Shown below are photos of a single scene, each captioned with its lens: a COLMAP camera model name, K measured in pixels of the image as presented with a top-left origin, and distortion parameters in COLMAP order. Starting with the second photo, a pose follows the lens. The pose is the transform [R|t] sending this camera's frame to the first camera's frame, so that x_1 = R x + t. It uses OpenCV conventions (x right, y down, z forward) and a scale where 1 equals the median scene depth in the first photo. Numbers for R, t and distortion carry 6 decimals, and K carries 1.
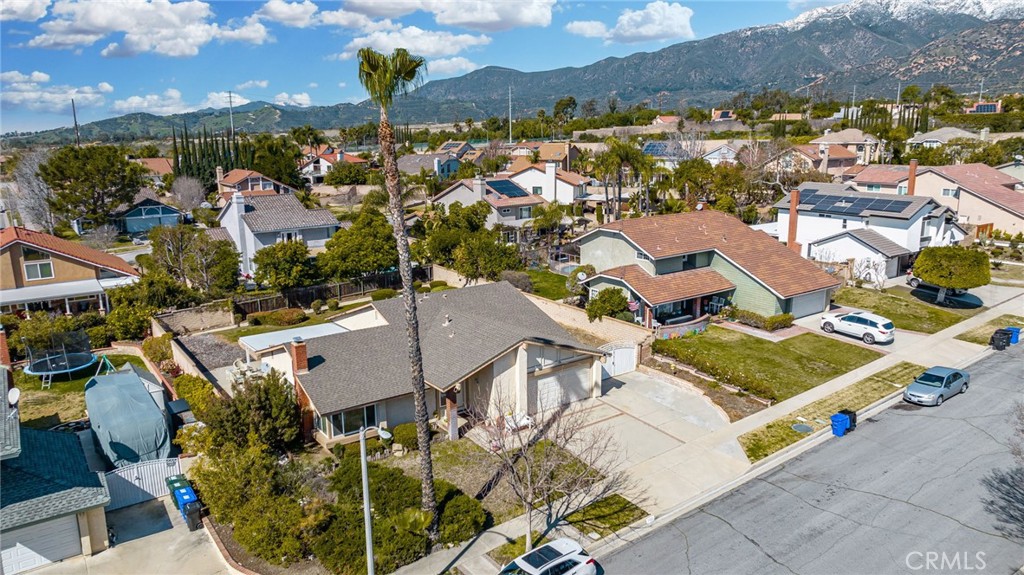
lens RADIAL K [[723.9, 0, 508.5], [0, 723.9, 291.4], [0, 0, 1]] dist [-0.035382, 0.048125]
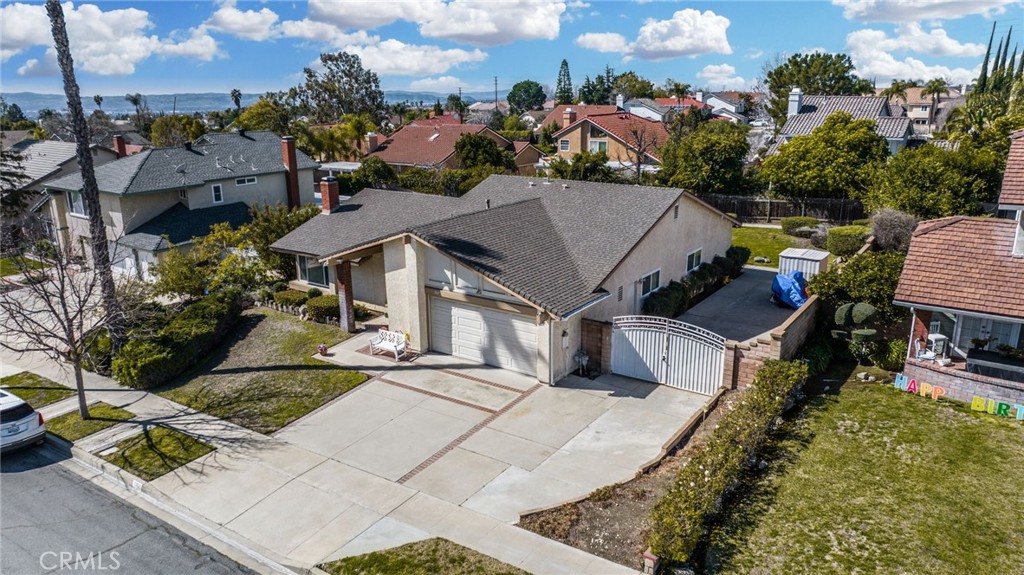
lens RADIAL K [[723.9, 0, 514.3], [0, 723.9, 287.4], [0, 0, 1]] dist [-0.035382, 0.048125]
pose [[0.332995, 0.263303, -0.905420, 0.453298], [-0.202799, 0.957749, 0.203936, -0.026825], [0.920862, 0.115708, 0.372323, 0.565761]]
